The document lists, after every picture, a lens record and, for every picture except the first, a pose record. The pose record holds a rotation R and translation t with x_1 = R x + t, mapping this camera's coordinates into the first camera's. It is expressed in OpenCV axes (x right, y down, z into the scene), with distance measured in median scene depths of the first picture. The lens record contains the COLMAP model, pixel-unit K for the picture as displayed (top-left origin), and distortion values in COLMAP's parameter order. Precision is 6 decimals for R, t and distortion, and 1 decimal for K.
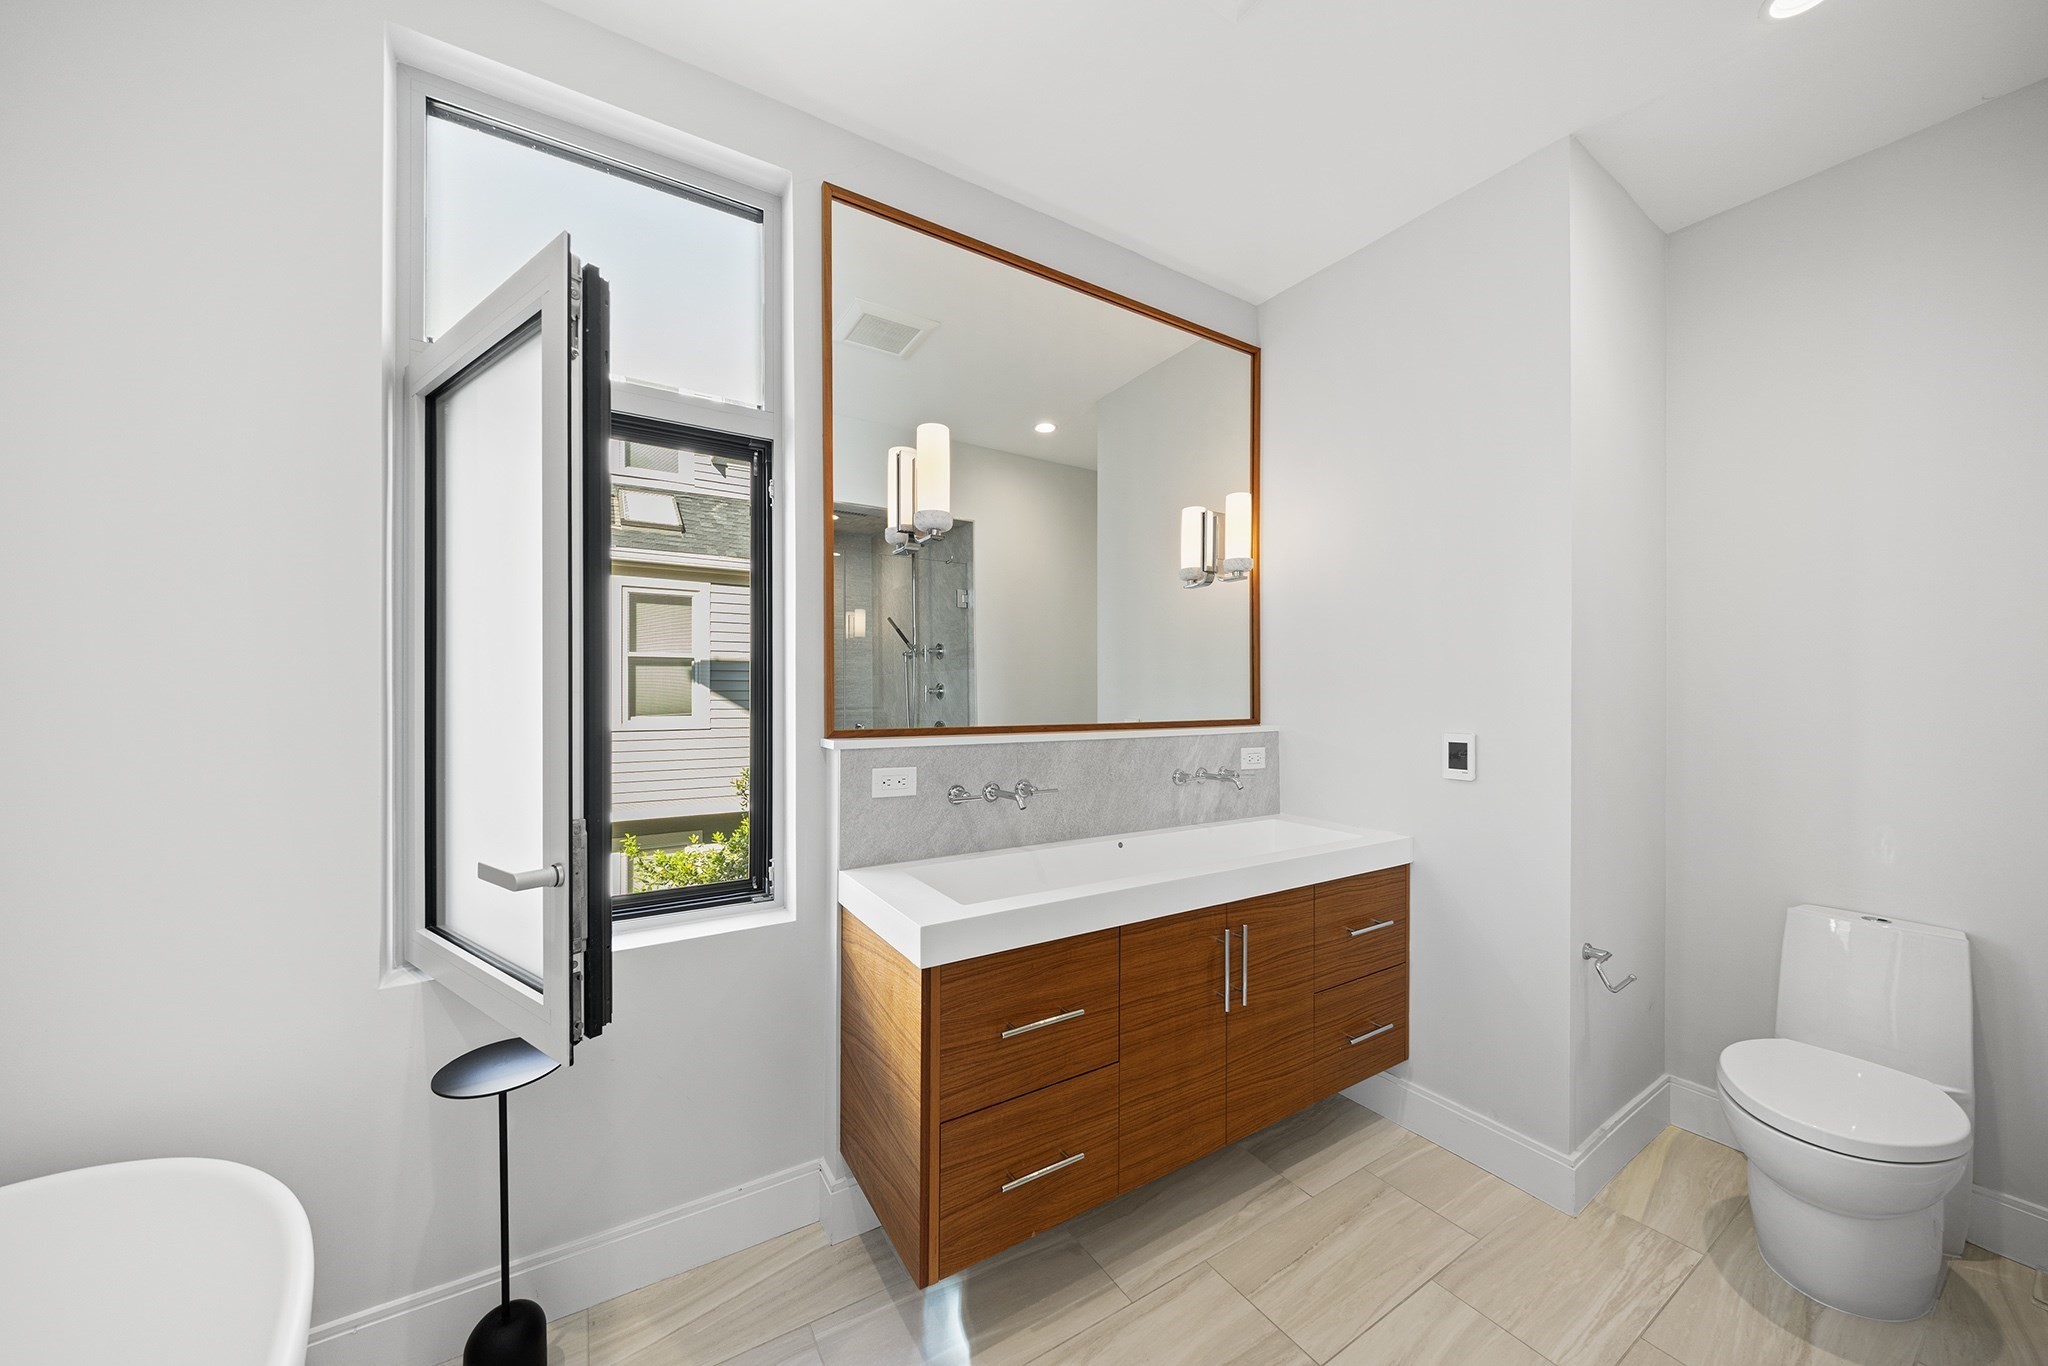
lens RADIAL K [[704.3, 0, 1024.0], [0, 704.3, 683.0], [0, 0, 1]] dist [-0.000337, 0.000010]
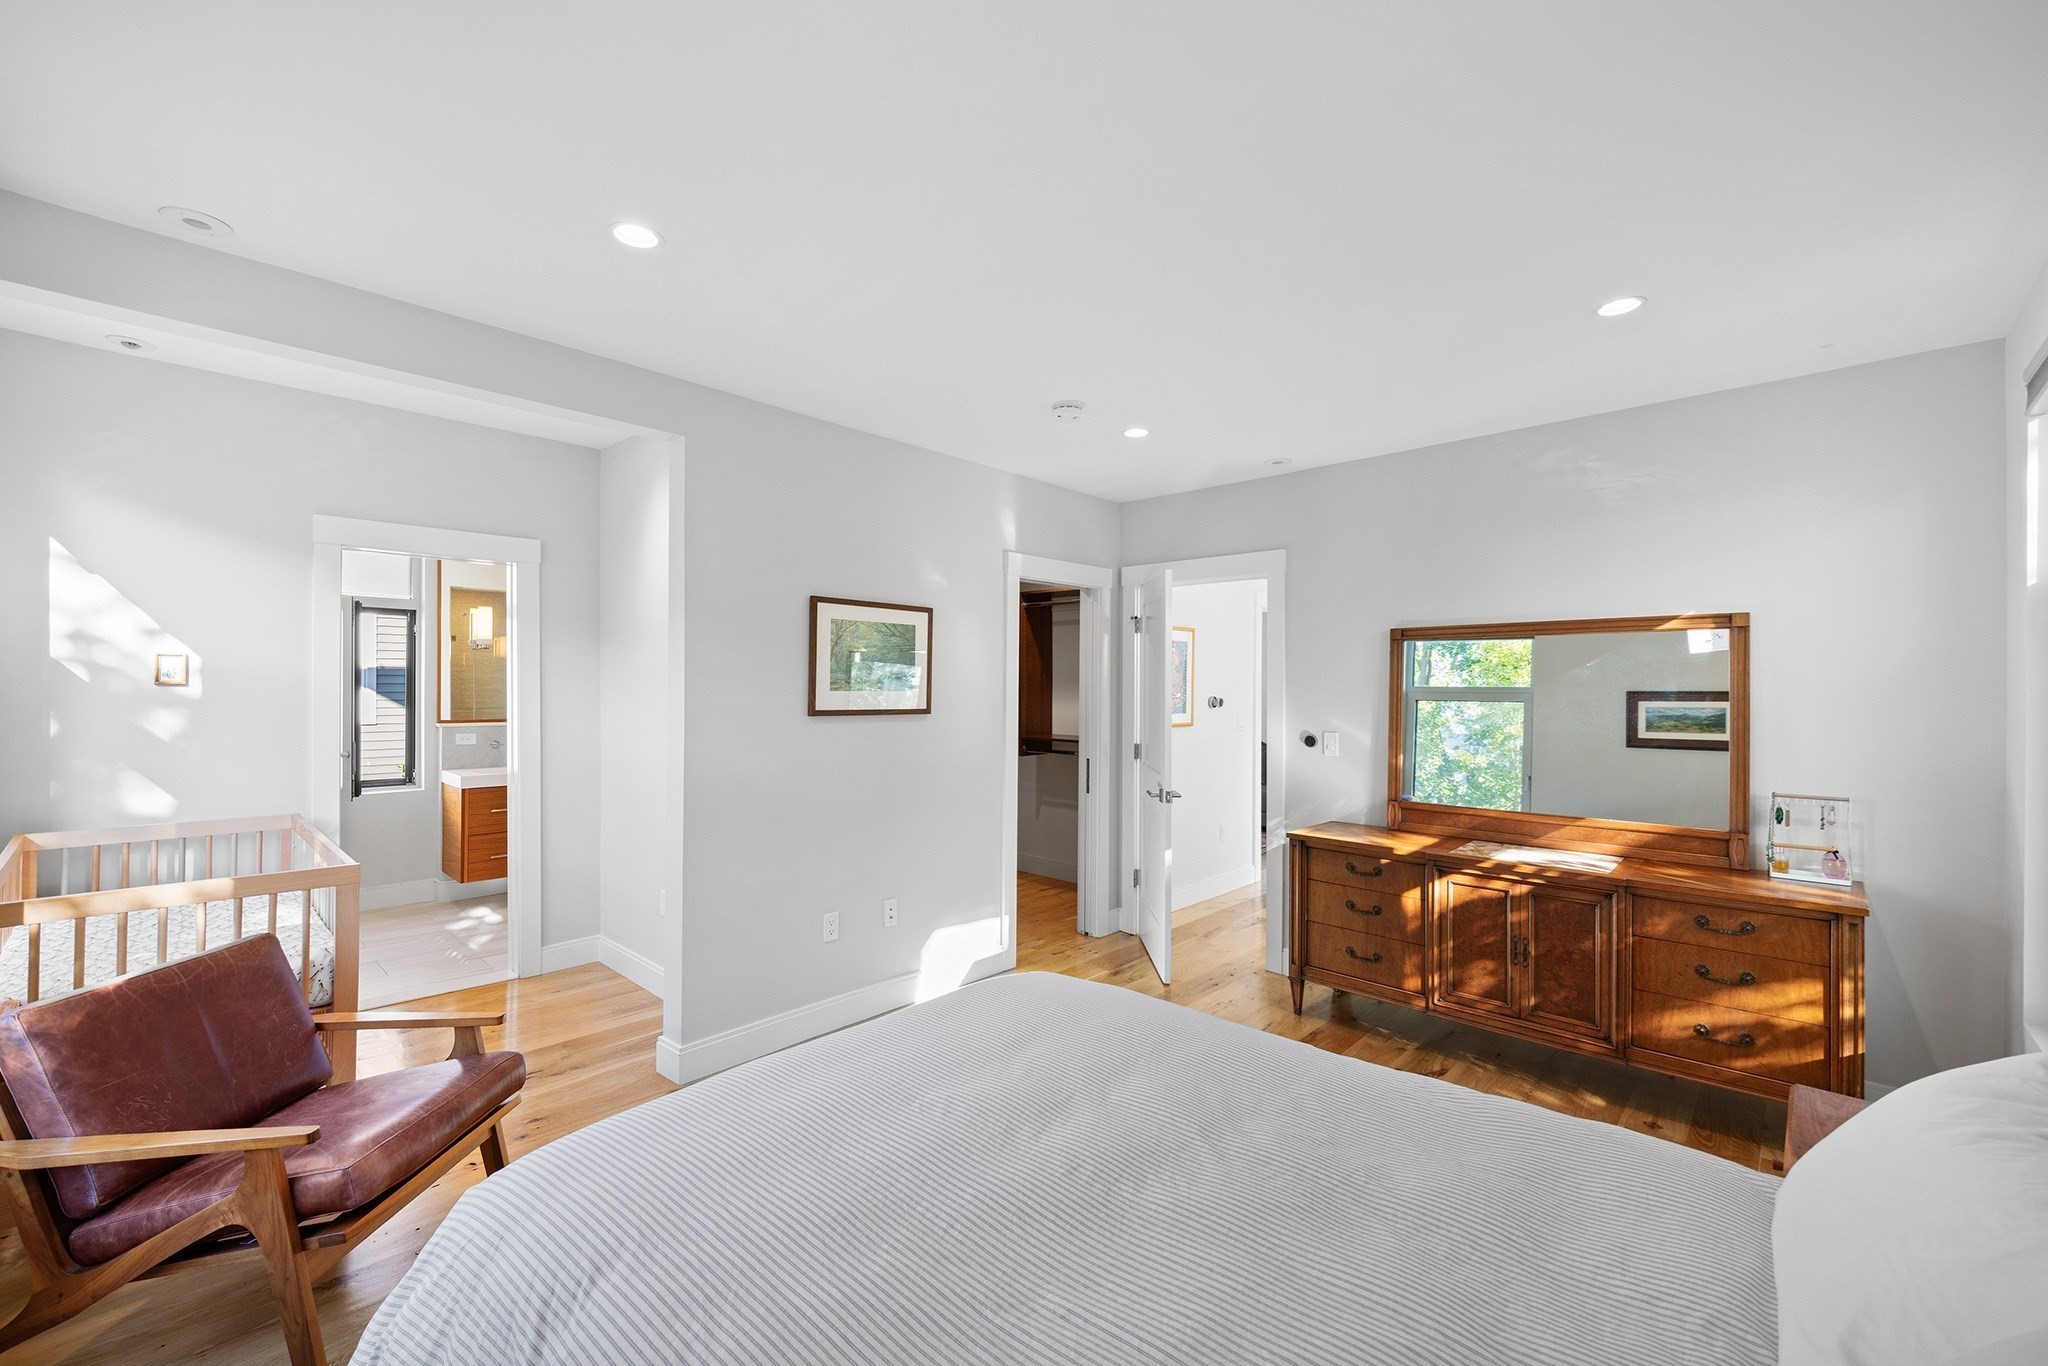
lens RADIAL K [[832.1, 0, 1024.0], [0, 832.1, 683.0], [0, 0, 1]] dist [-0.000106, -0.000011]
pose [[0.966333, 0.016358, 0.256774, 1.069229], [-0.023153, 0.999457, 0.023461, -0.201717], [-0.256251, -0.028616, 0.966187, -2.656956]]
